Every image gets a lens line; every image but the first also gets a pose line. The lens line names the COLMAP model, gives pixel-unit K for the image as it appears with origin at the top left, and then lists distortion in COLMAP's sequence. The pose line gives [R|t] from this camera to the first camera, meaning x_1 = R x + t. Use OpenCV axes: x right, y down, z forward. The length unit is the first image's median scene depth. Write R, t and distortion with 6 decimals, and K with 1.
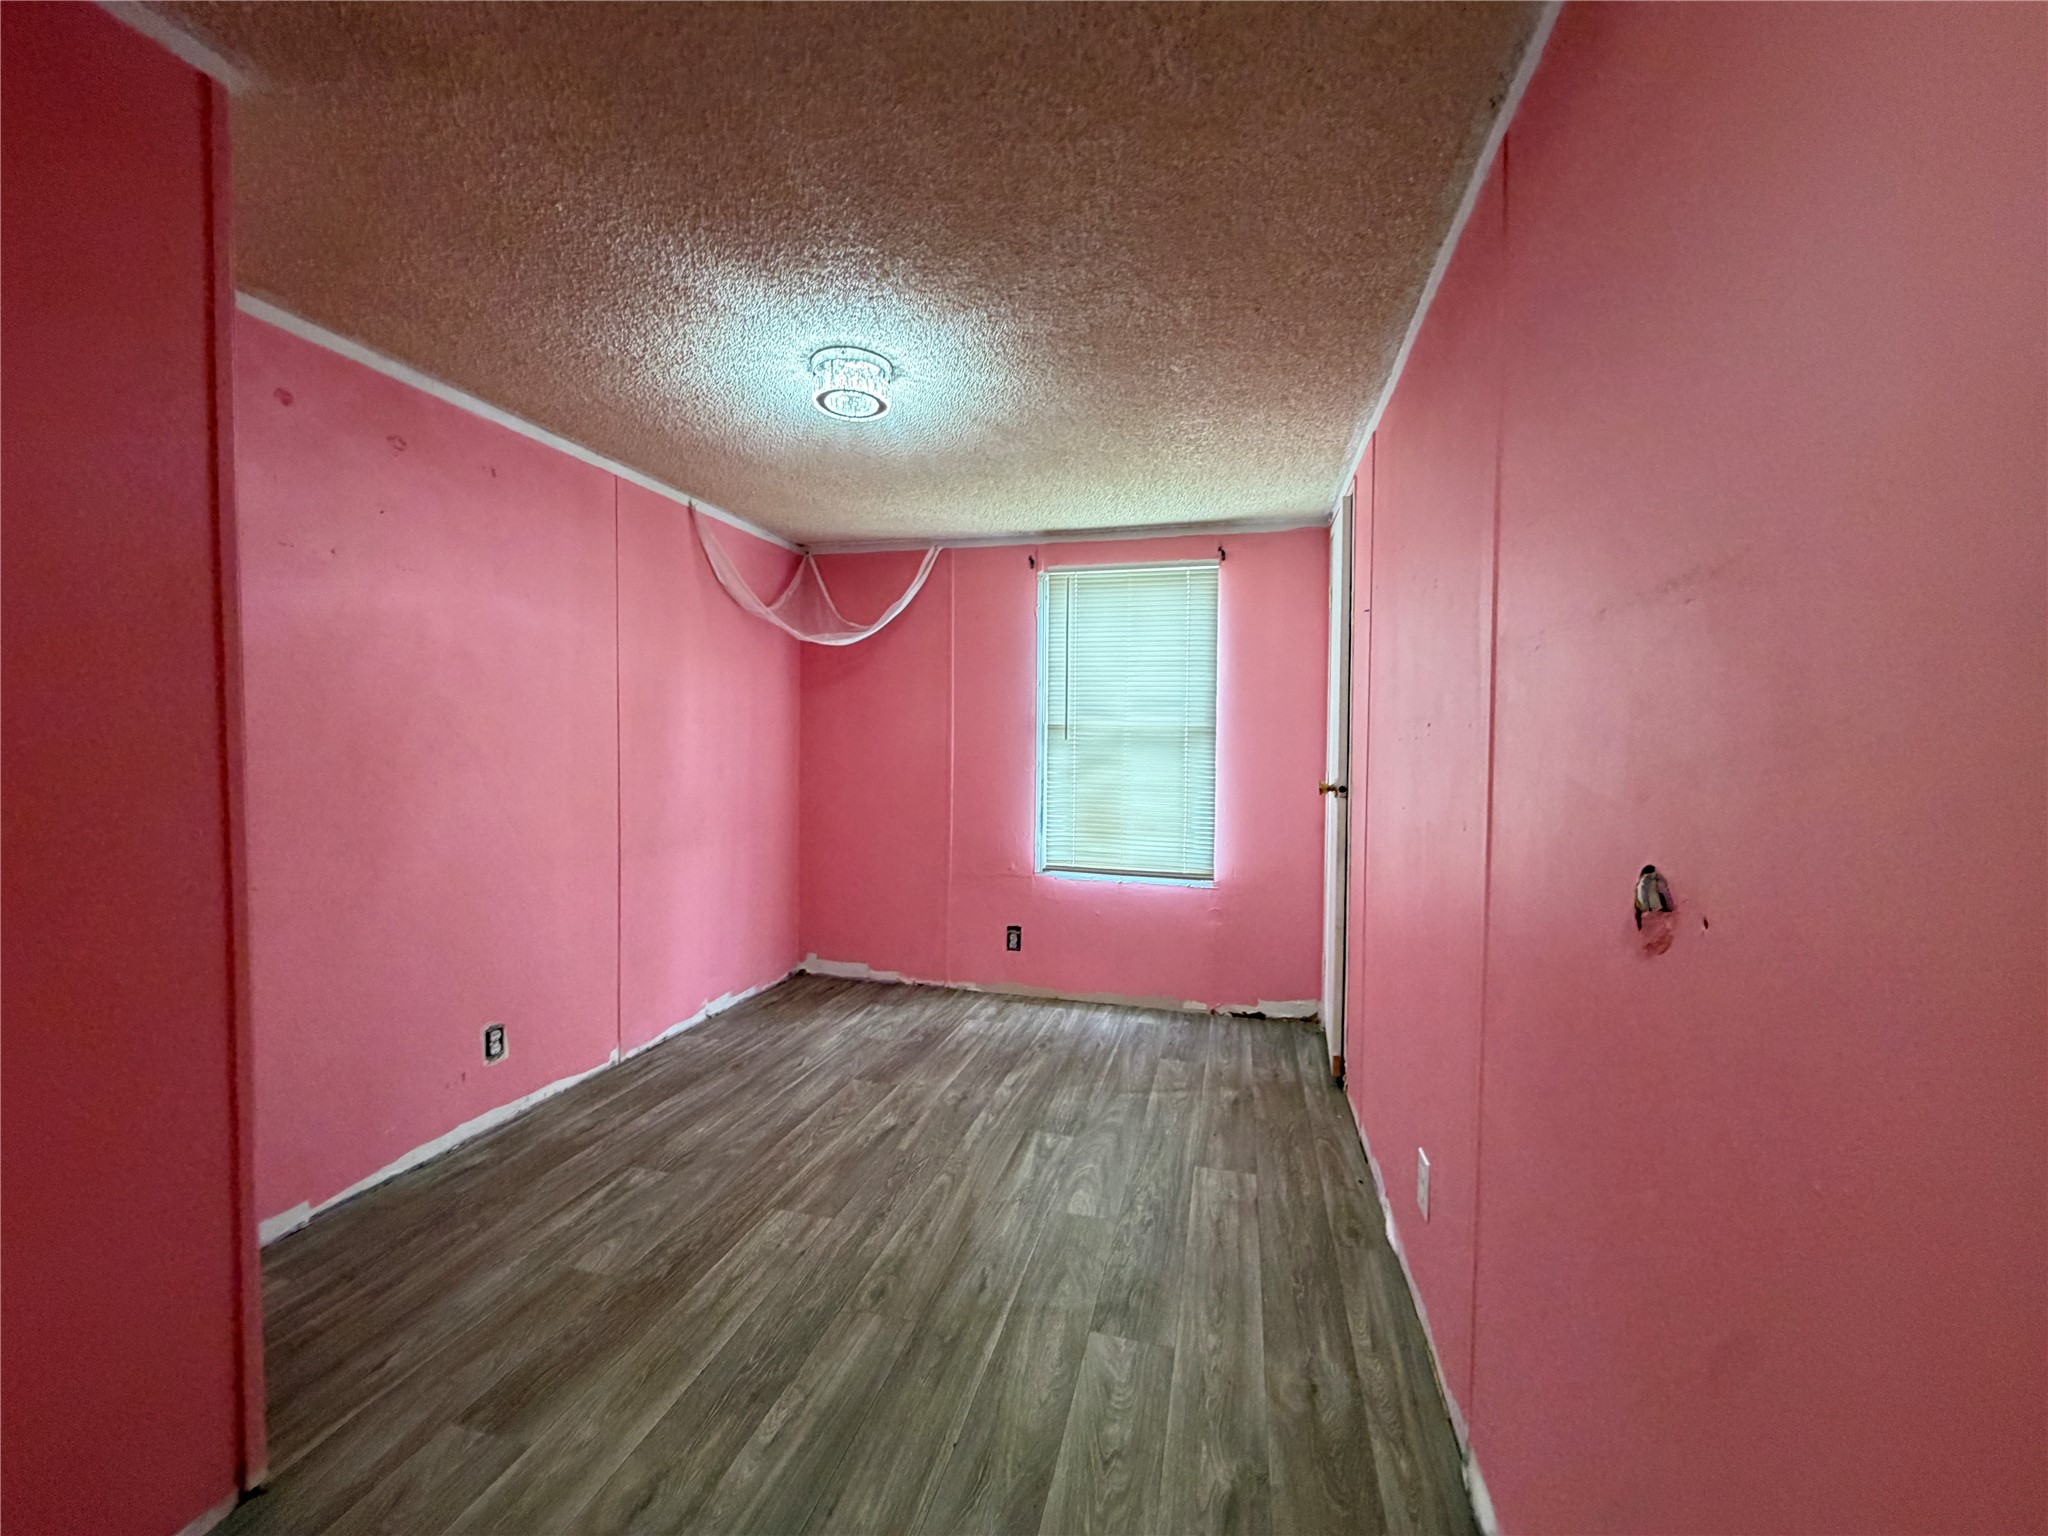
lens RADIAL K [[821.1, 0, 1017.5], [0, 821.1, 771.7], [0, 0, 1]] dist [0.002621, 0.000083]
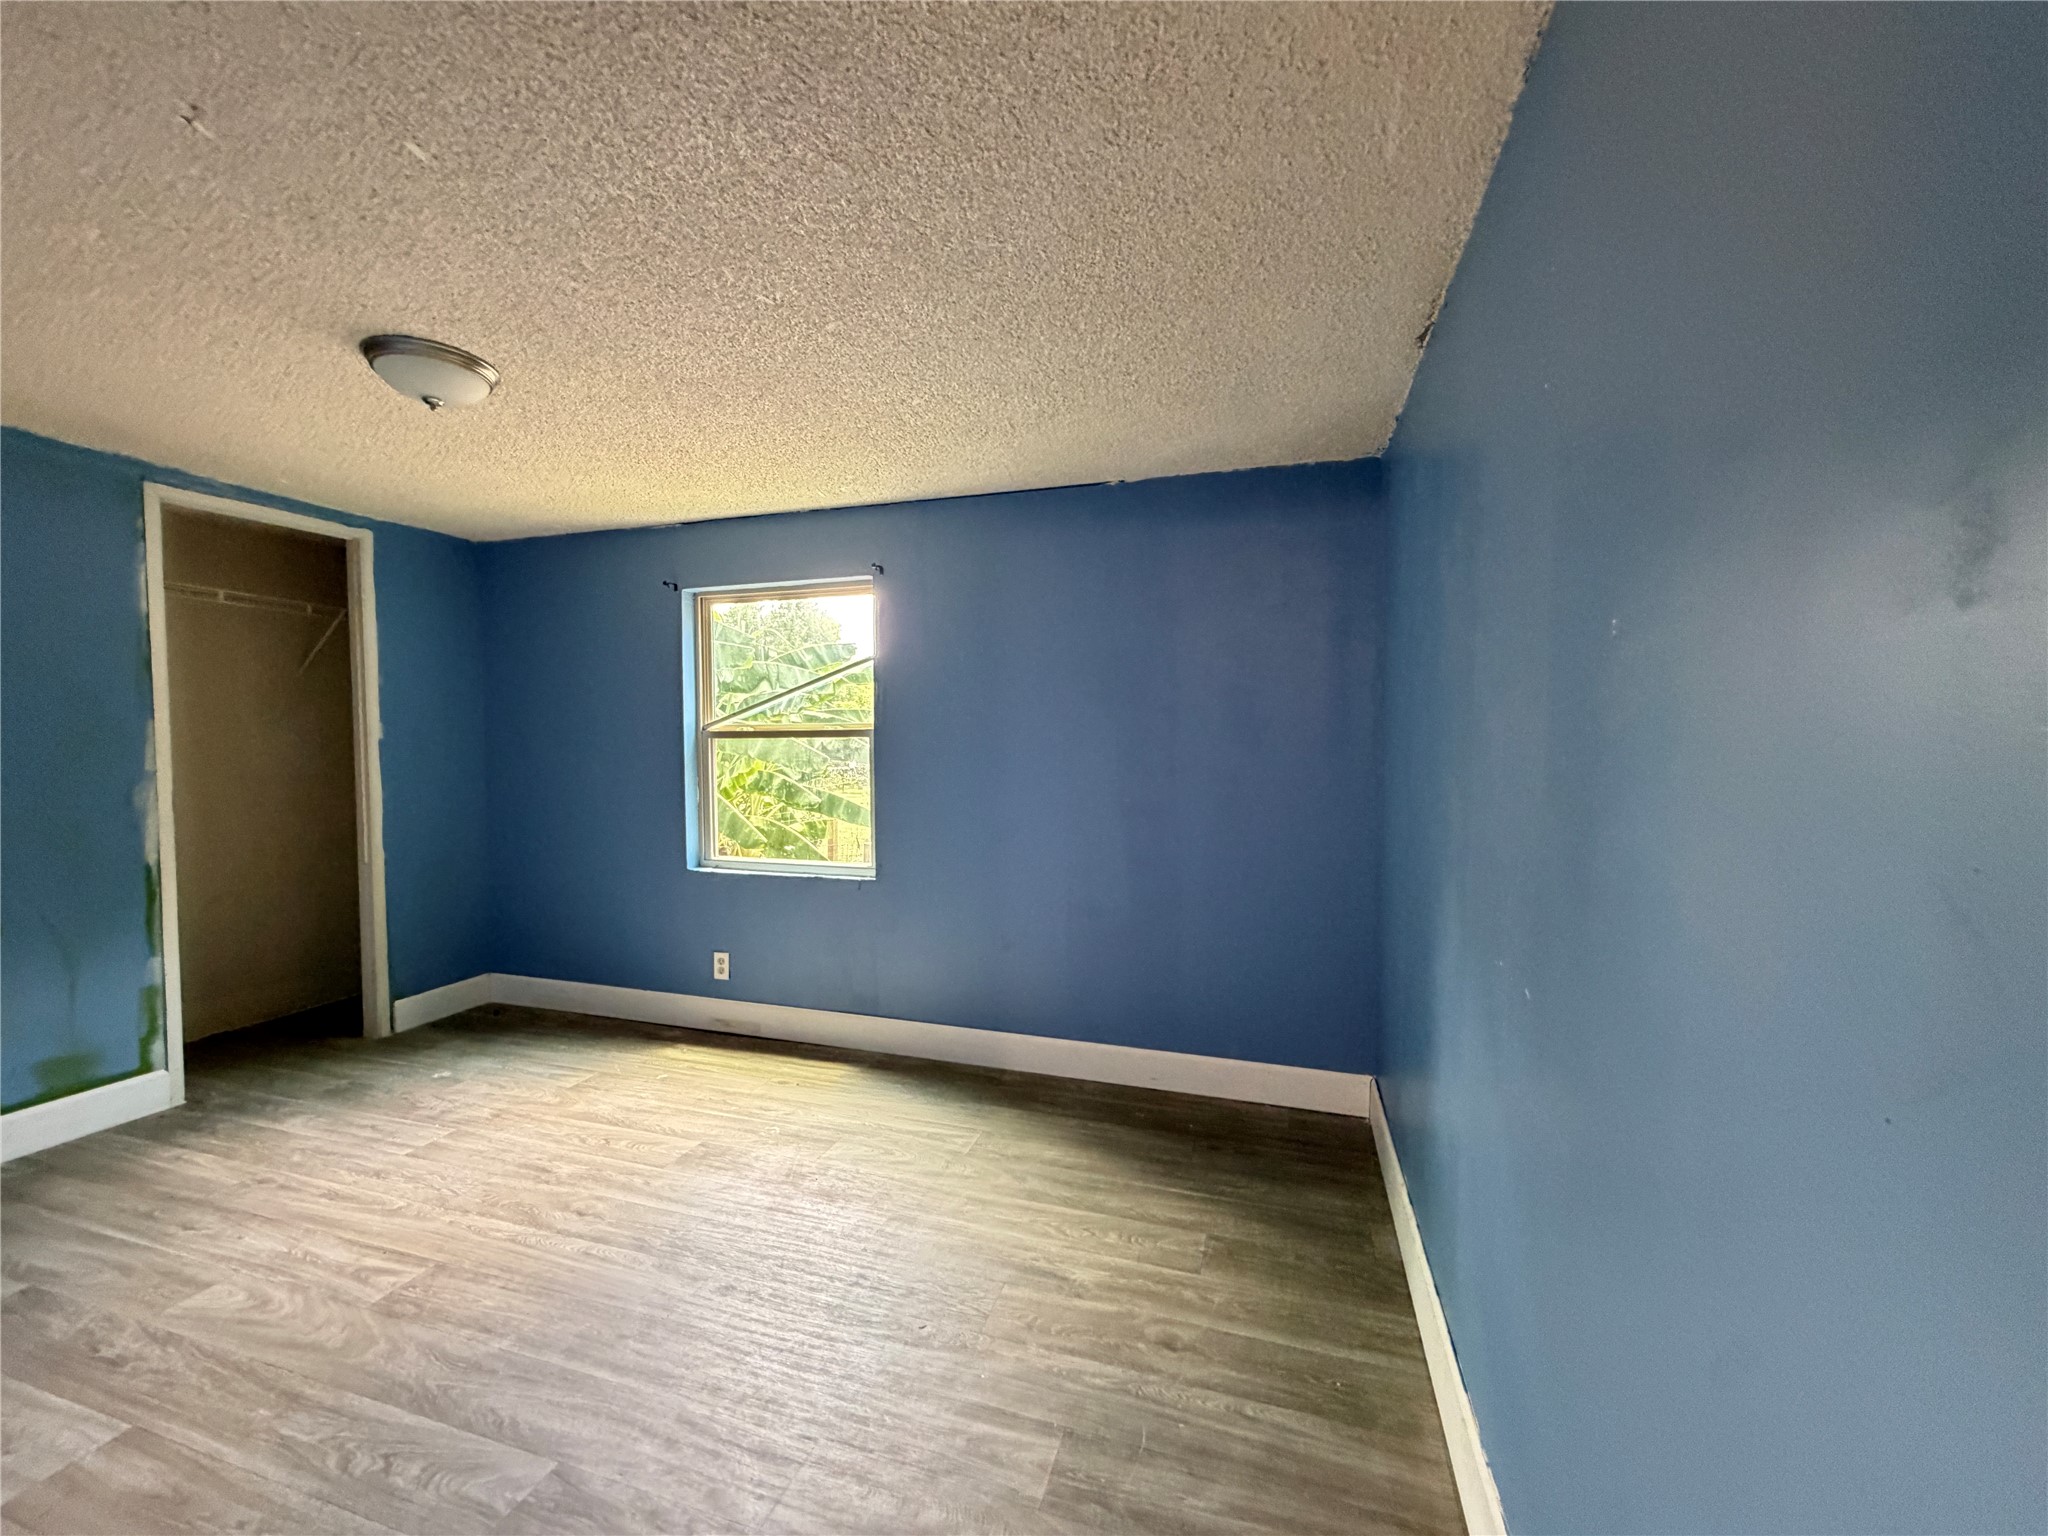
lens RADIAL K [[821.1, 0, 1017.5], [0, 821.1, 771.7], [0, 0, 1]] dist [0.002621, 0.000083]
pose [[-0.046938, 0.025558, -0.998571, 0.756582], [-0.028803, 0.999222, 0.026929, -0.064538], [0.998482, 0.030026, -0.046166, 1.581492]]
